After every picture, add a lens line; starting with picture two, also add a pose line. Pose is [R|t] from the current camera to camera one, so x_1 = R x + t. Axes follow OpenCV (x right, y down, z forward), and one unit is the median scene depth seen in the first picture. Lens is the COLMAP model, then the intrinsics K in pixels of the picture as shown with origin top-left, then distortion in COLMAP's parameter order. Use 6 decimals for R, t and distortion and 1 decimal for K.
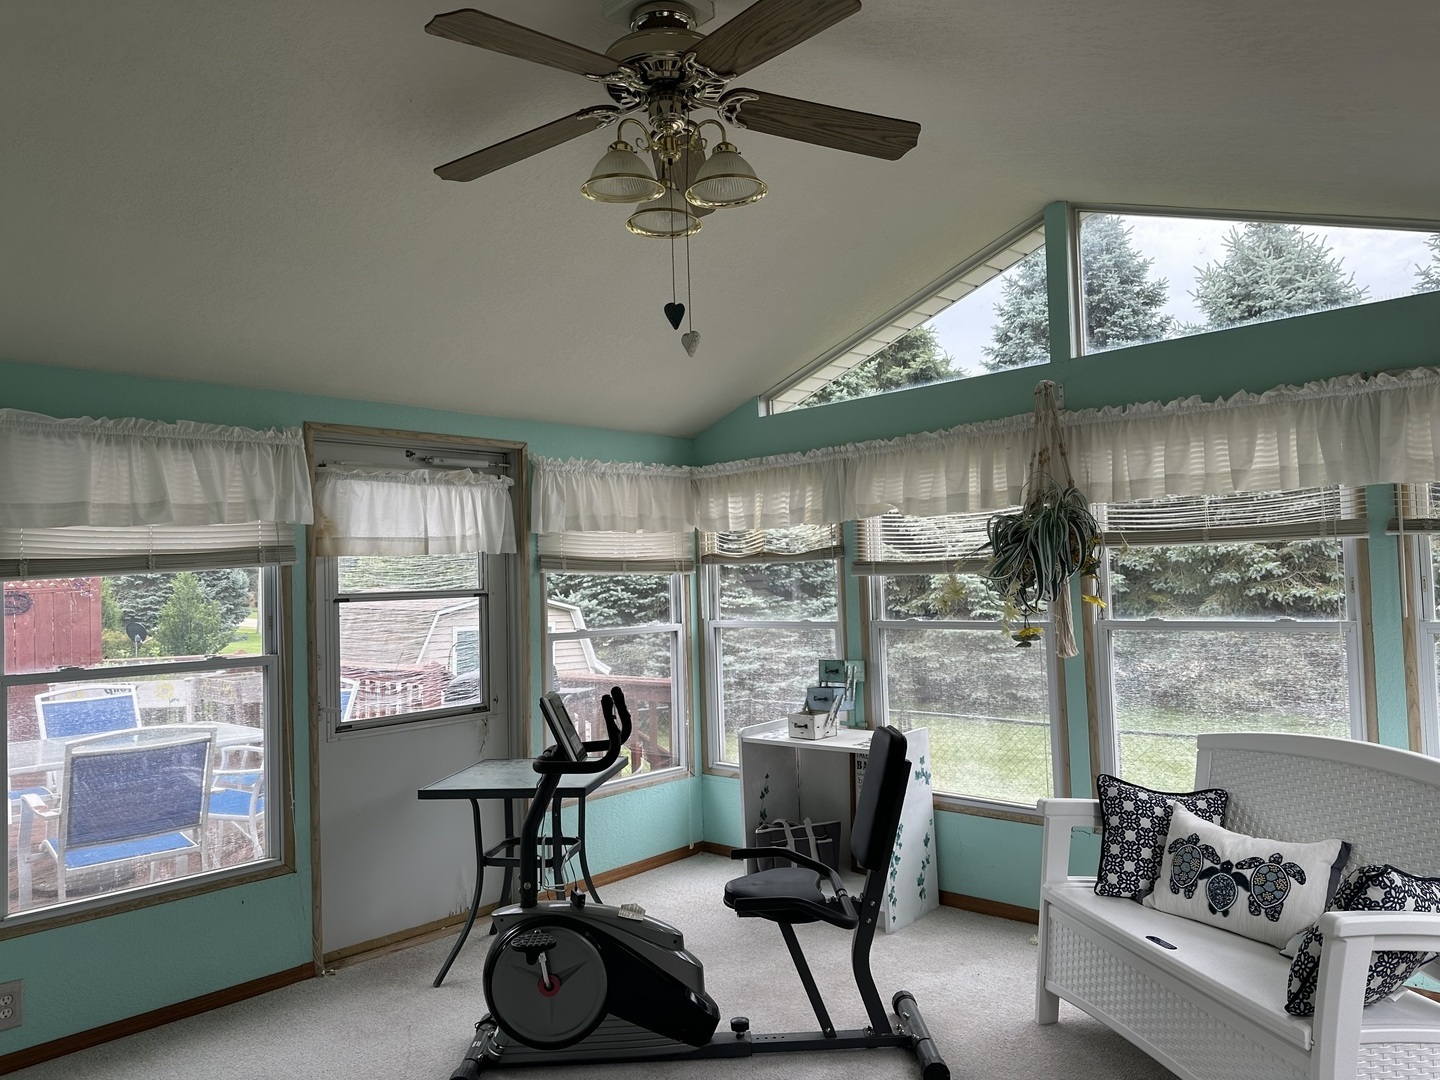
lens RADIAL K [[1013.5, 0, 720.0], [0, 1013.5, 540.0], [0, 0, 1]] dist [0.066115, -0.077411]
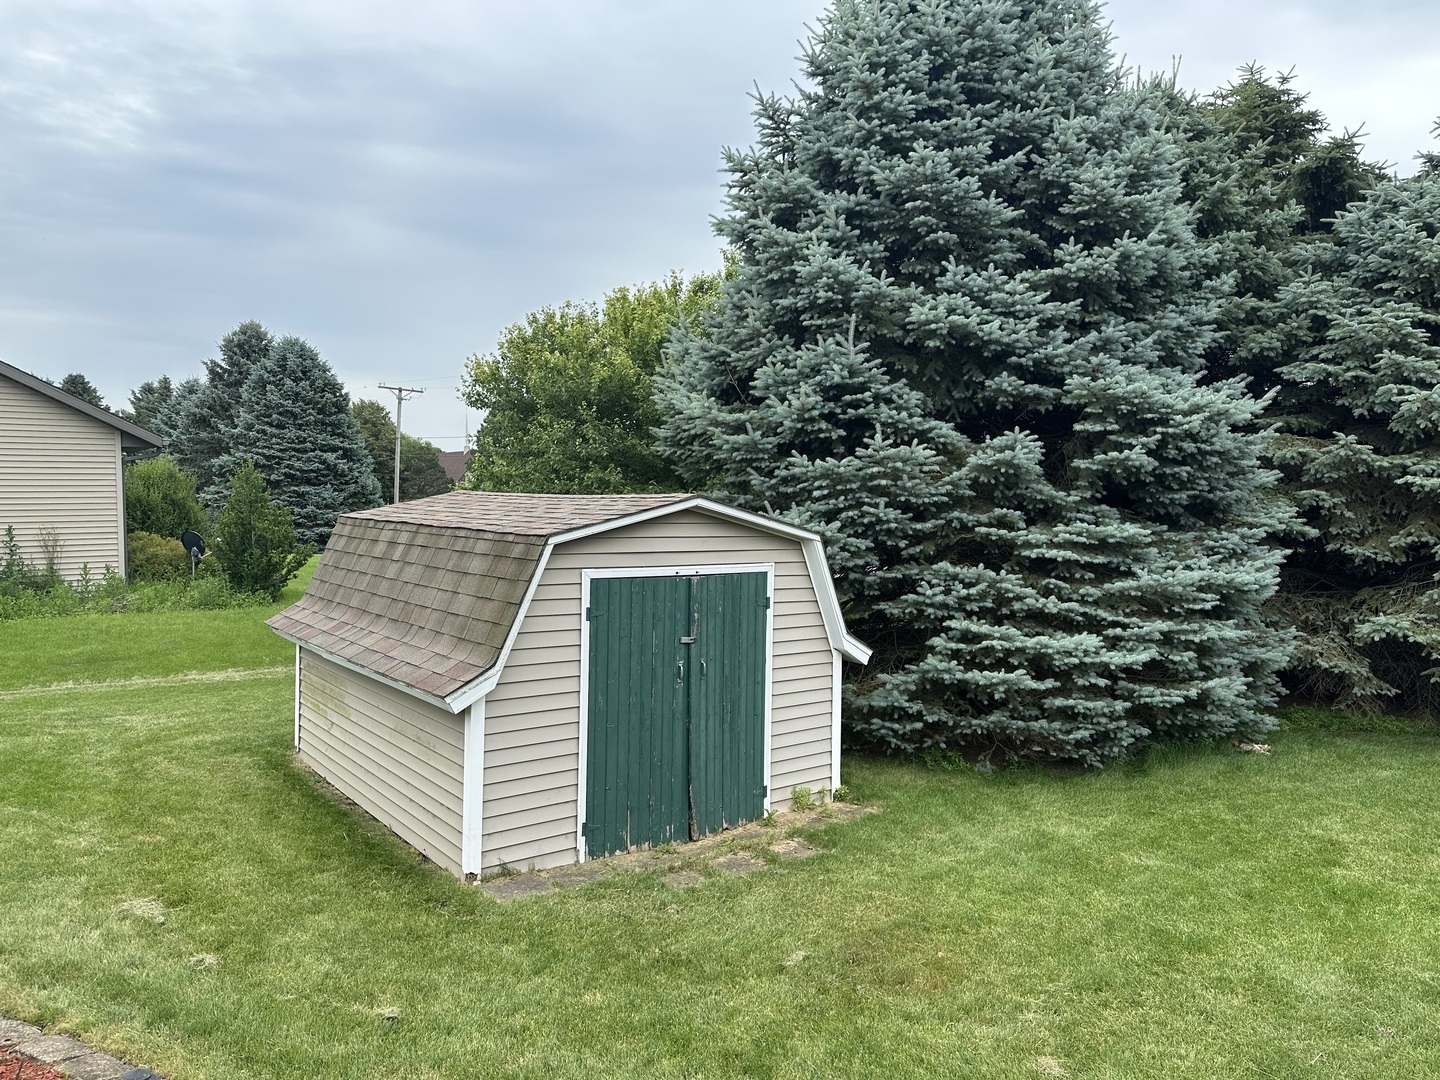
lens RADIAL K [[1013.5, 0, 720.0], [0, 1013.5, 540.0], [0, 0, 1]] dist [0.066115, -0.077411]
pose [[0.990775, 0.029534, -0.132261, -0.110708], [-0.018799, 0.996480, 0.081690, 0.025154], [0.134208, -0.078450, 0.987843, 0.445752]]
